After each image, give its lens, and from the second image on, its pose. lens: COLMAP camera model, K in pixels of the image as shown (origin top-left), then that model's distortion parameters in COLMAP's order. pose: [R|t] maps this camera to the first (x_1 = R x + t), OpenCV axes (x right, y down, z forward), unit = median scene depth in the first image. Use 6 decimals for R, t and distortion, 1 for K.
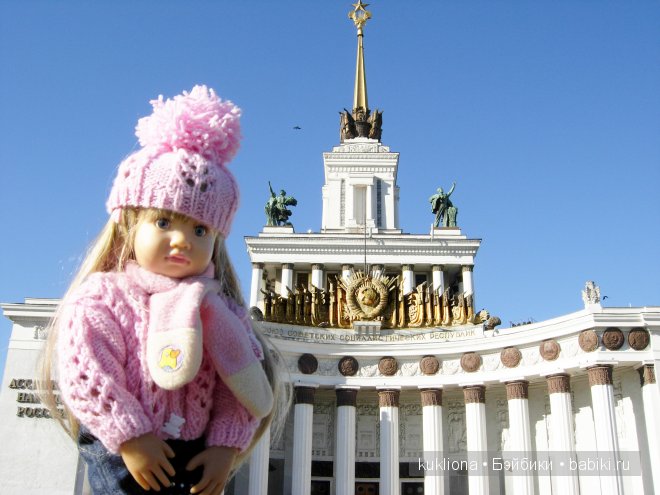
lens RADIAL K [[698.0, 0, 330.0], [0, 698.0, 247.5], [0, 0, 1]] dist [-0.154140, -0.013112]
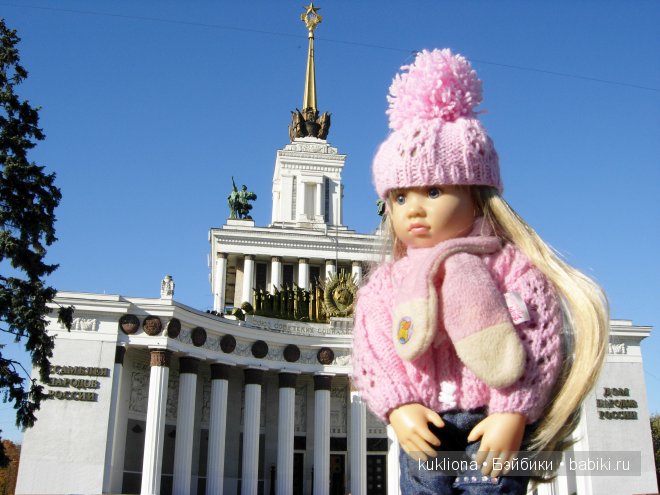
lens RADIAL K [[698.0, 0, 330.0], [0, 698.0, 247.5], [0, 0, 1]] dist [-0.154140, -0.013112]
pose [[0.985140, 0.049537, 0.164455, -0.116389], [-0.057491, 0.997378, 0.043961, -0.043658], [-0.161846, -0.052762, 0.985405, -0.099846]]
